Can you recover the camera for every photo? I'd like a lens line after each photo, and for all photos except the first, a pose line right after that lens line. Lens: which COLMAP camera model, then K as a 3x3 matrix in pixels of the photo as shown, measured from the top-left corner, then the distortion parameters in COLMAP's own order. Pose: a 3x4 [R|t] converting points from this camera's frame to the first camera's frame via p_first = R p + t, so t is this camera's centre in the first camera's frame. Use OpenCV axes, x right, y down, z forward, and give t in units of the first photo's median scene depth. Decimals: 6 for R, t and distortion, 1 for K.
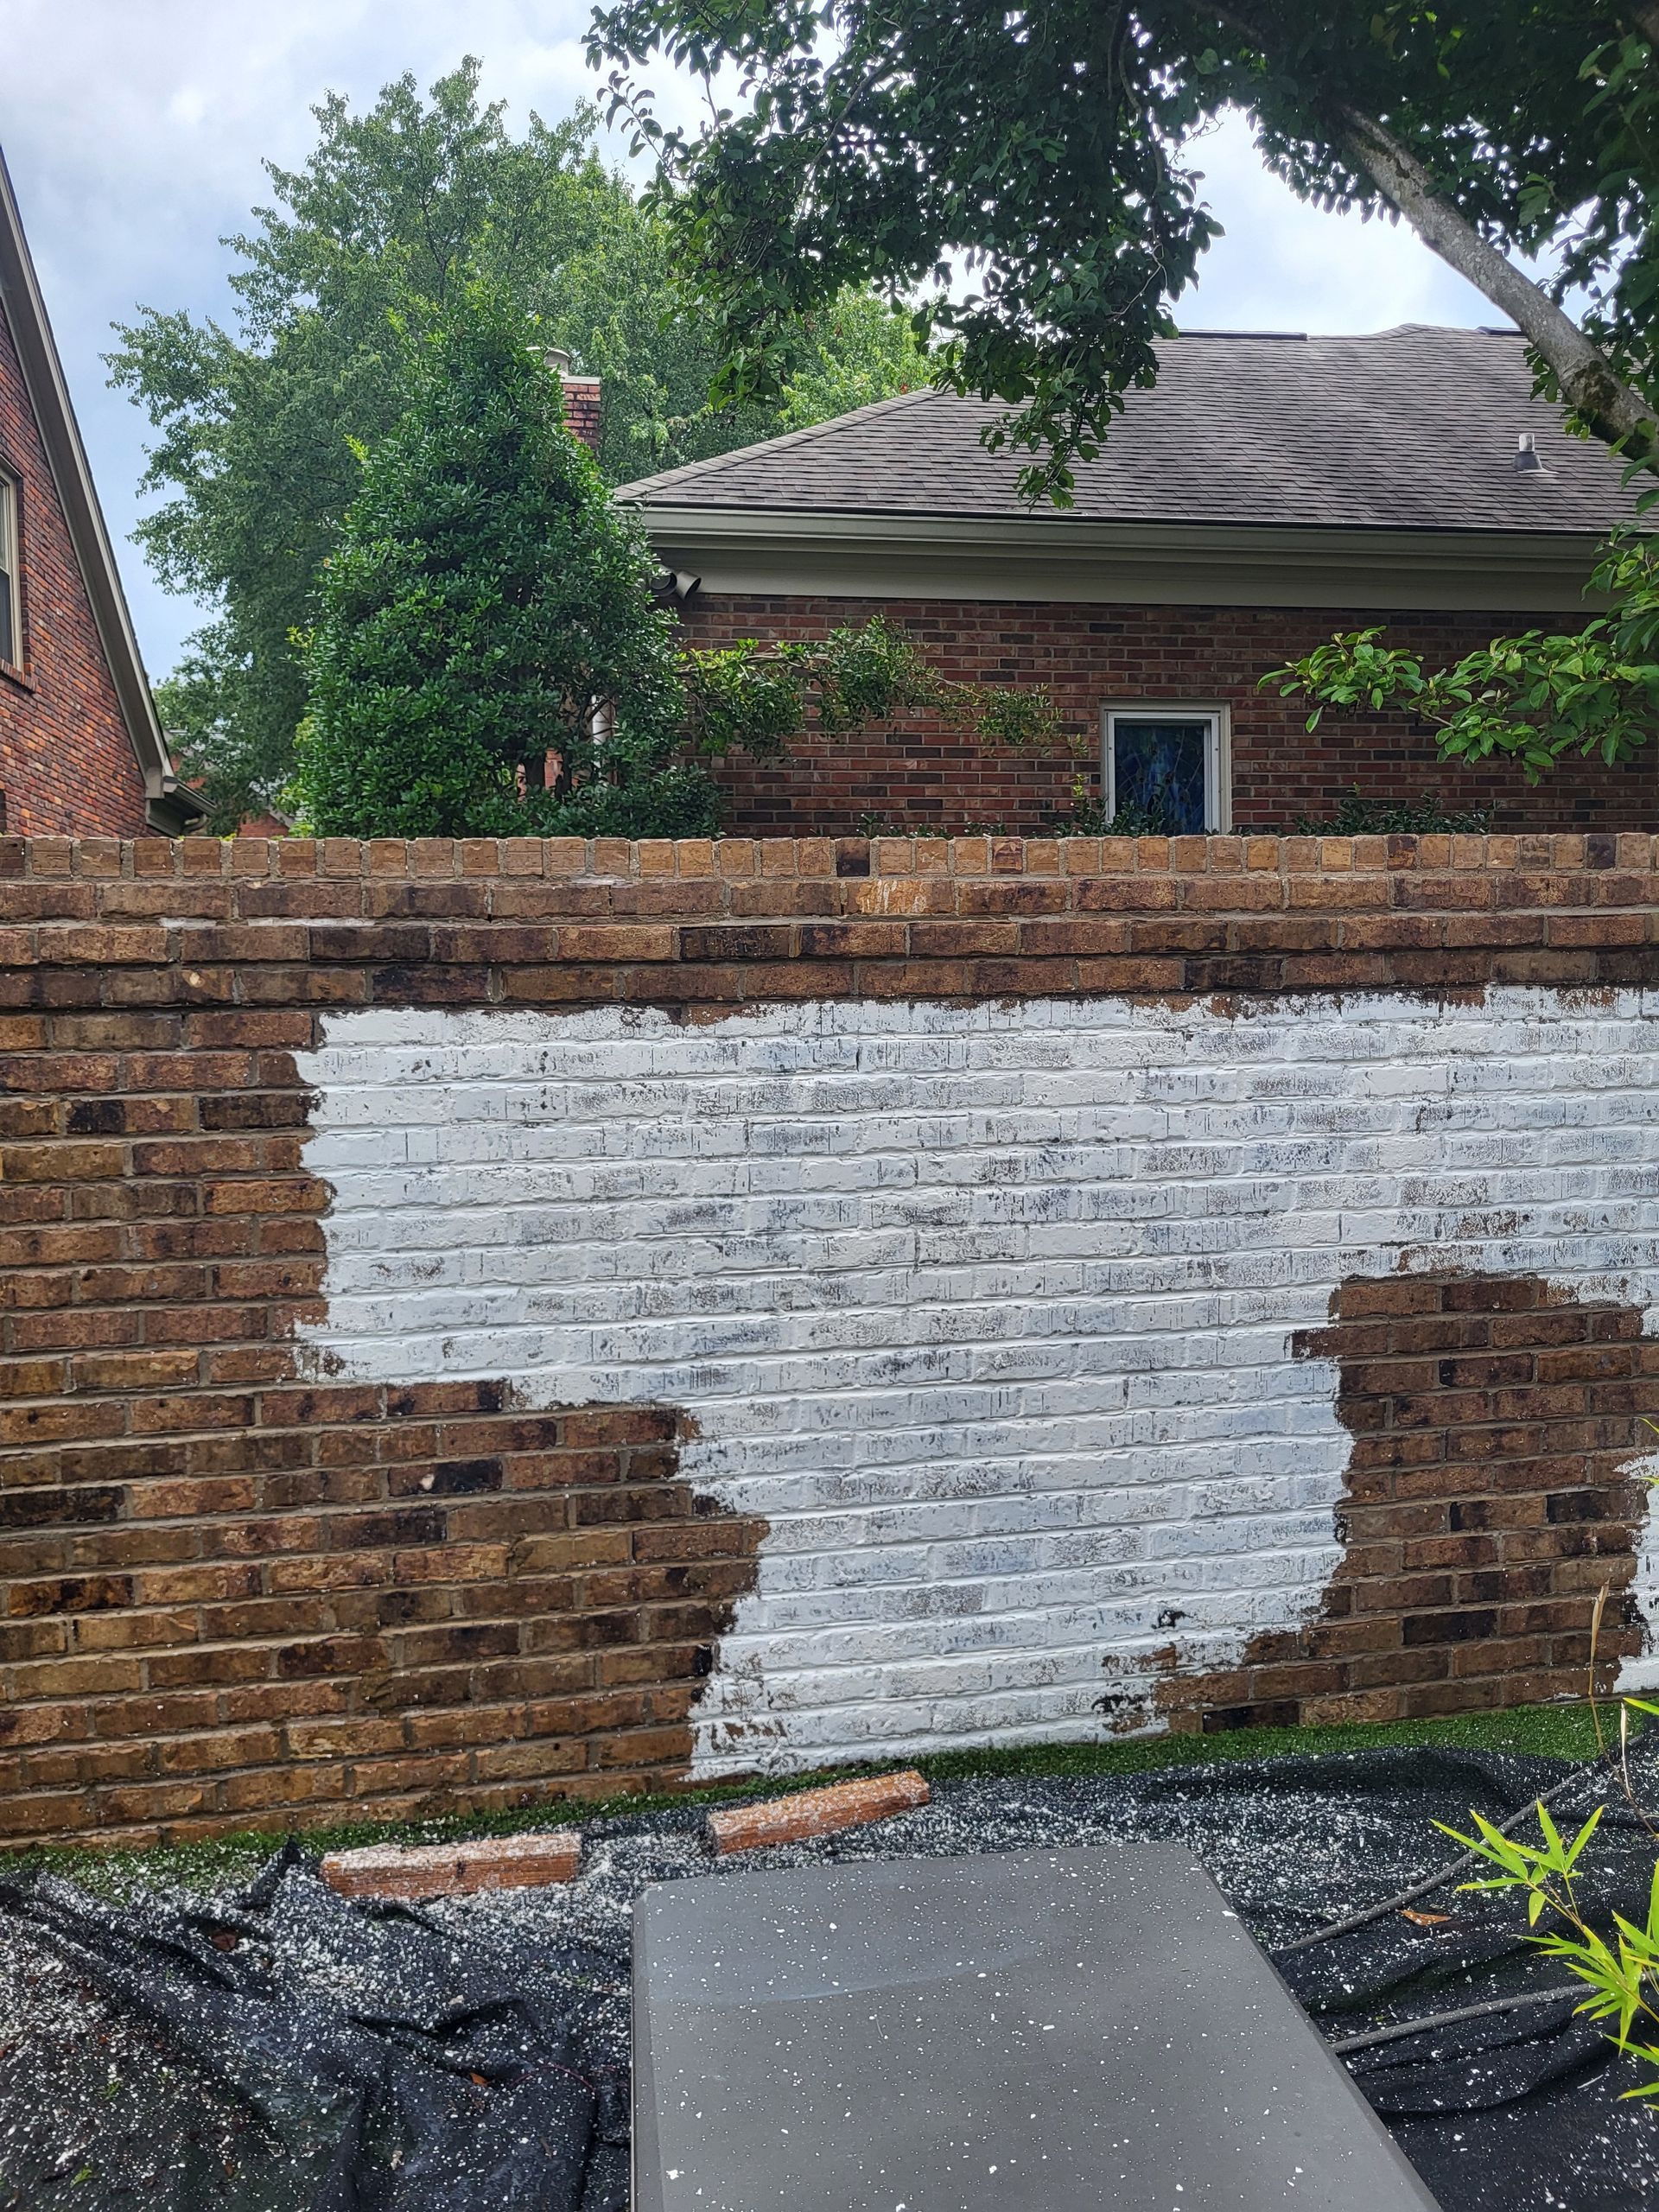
lens RADIAL K [[1656.1, 0, 830.2], [0, 1656.1, 1106.1], [0, 0, 1]] dist [0.027920, -0.001523]
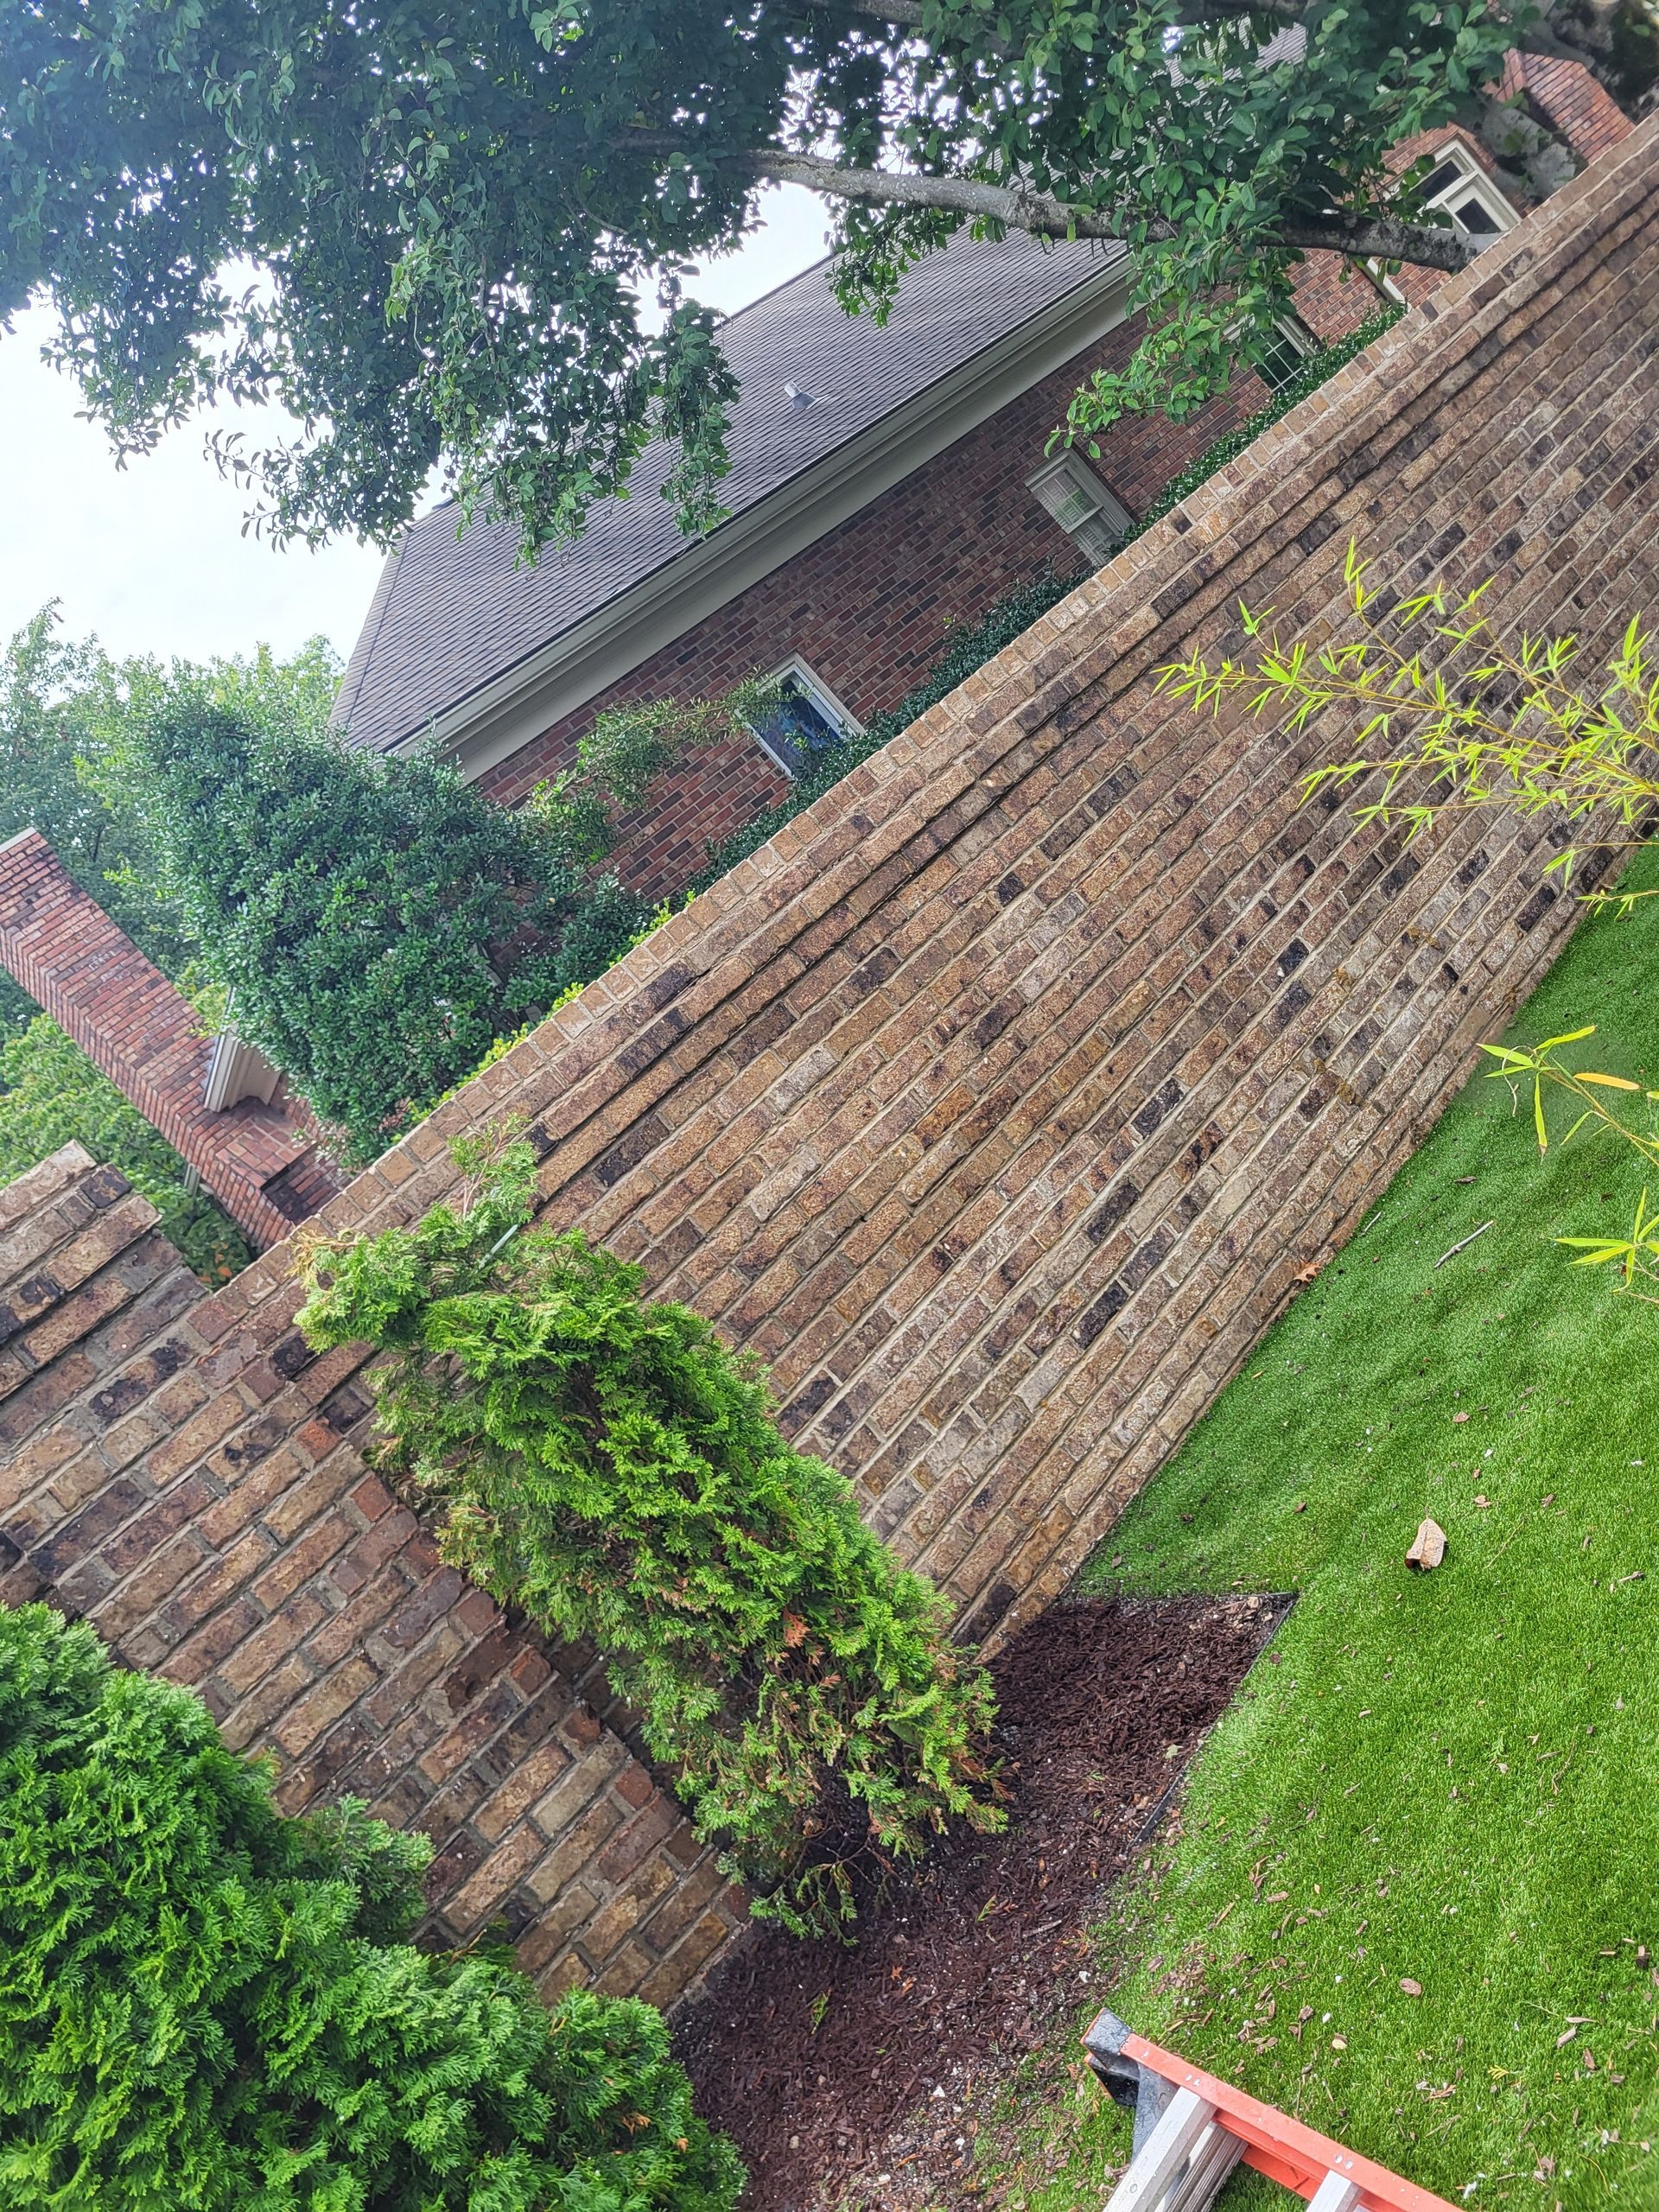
lens RADIAL K [[1656.1, 0, 828.5], [0, 1656.1, 1107.0], [0, 0, 1]] dist [0.027920, -0.001523]
pose [[0.708617, -0.632601, 0.312535, -1.092626], [0.662665, 0.748800, 0.013167, 0.025248], [-0.242356, 0.197775, 0.949815, -0.315993]]
